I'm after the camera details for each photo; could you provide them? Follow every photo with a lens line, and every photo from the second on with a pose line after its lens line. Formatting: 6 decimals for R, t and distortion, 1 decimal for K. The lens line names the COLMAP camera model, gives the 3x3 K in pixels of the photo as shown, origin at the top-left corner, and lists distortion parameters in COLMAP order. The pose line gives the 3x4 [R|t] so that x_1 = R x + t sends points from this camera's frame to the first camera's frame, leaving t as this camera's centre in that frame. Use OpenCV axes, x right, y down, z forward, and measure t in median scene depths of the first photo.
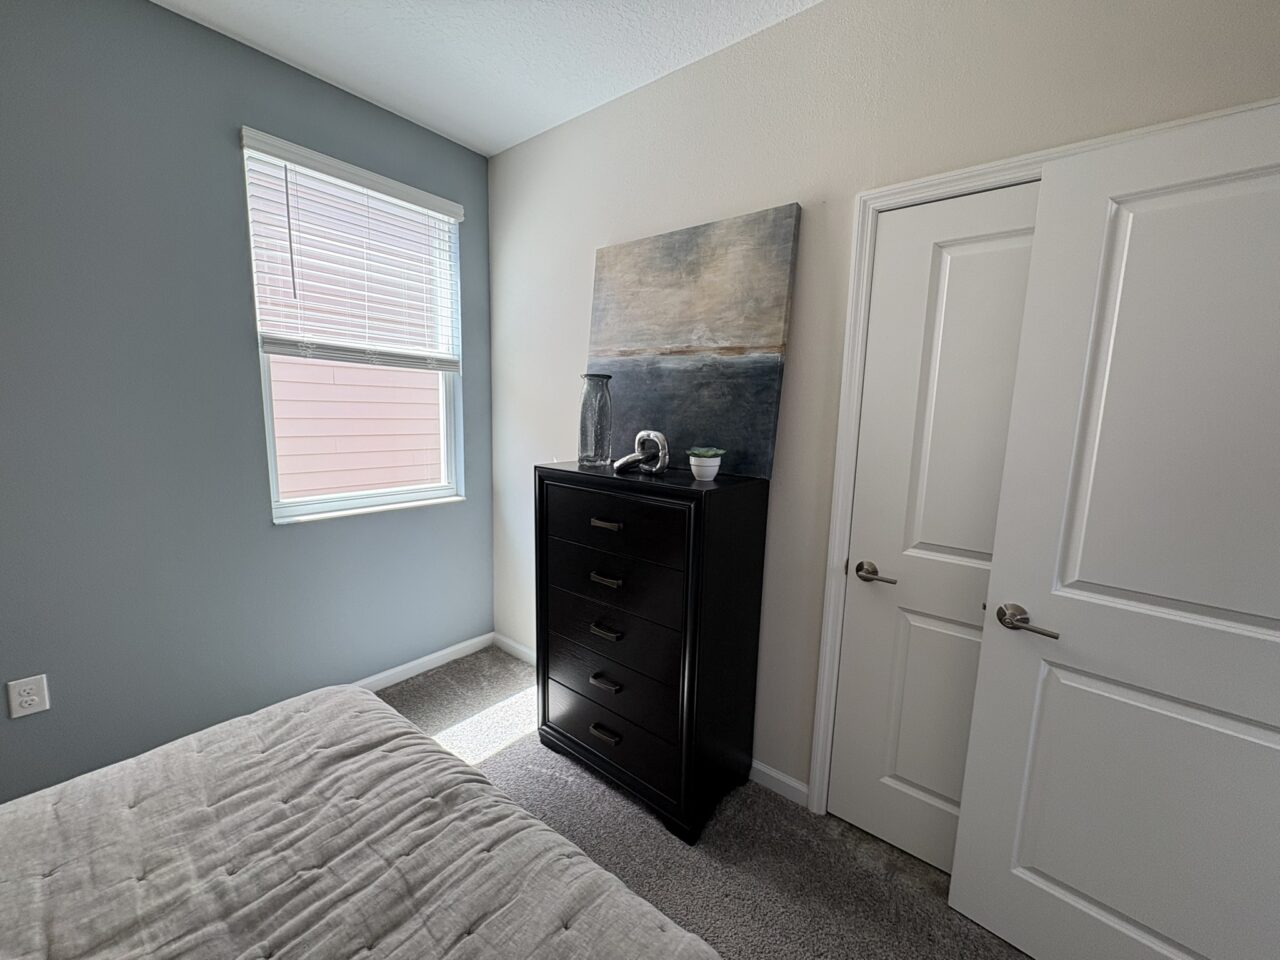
lens RADIAL K [[509.9, 0, 639.4], [0, 509.9, 476.8], [0, 0, 1]] dist [-0.001477, 0.000103]
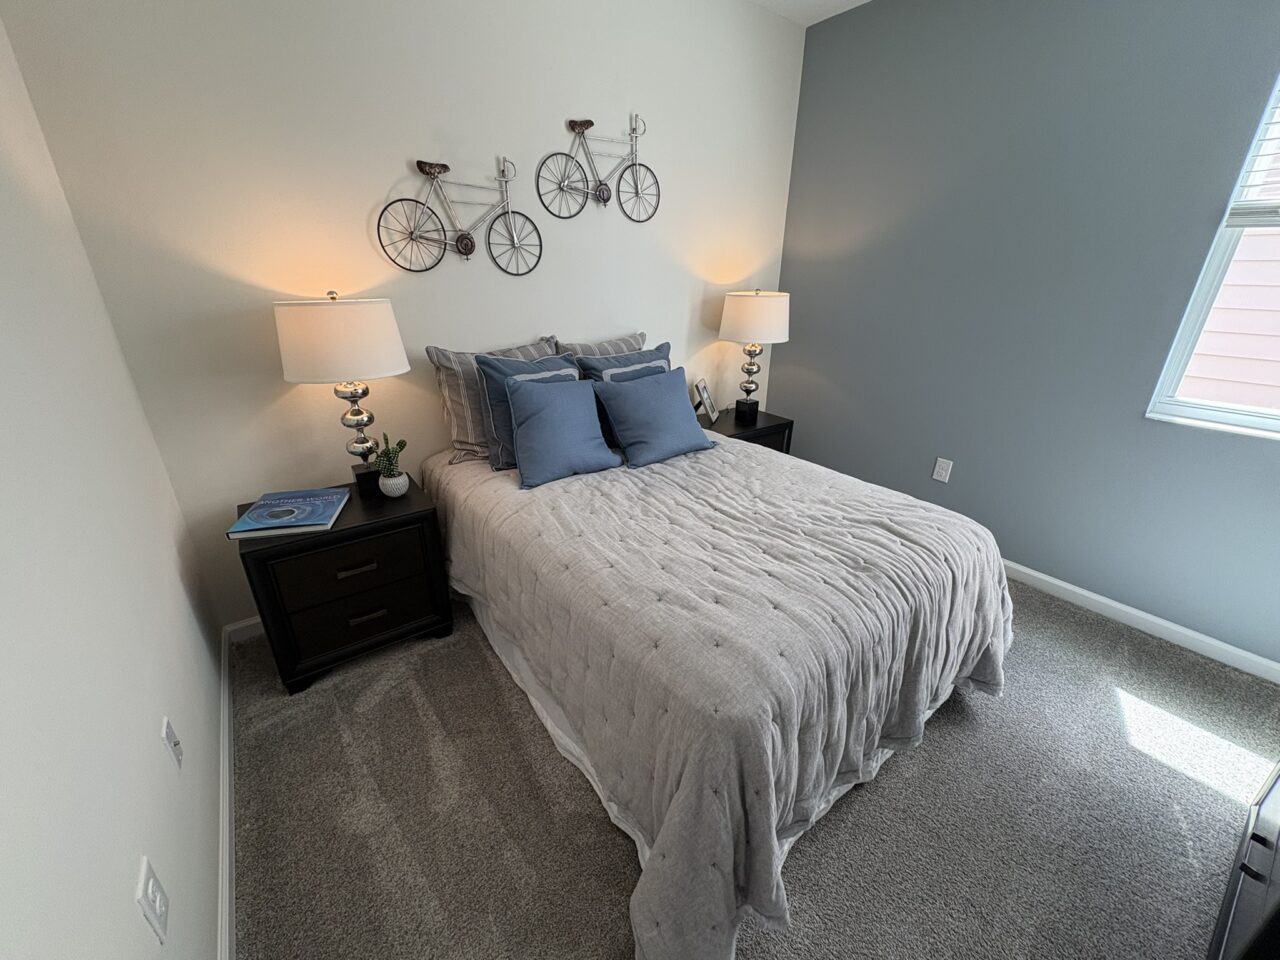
lens RADIAL K [[509.9, 0, 639.8], [0, 509.9, 483.1], [0, 0, 1]] dist [-0.001477, 0.000103]
pose [[-0.248014, 0.339211, -0.907428, 1.014330], [-0.151052, 0.911696, 0.382091, -0.040367], [0.956908, 0.231832, -0.174875, 0.590158]]
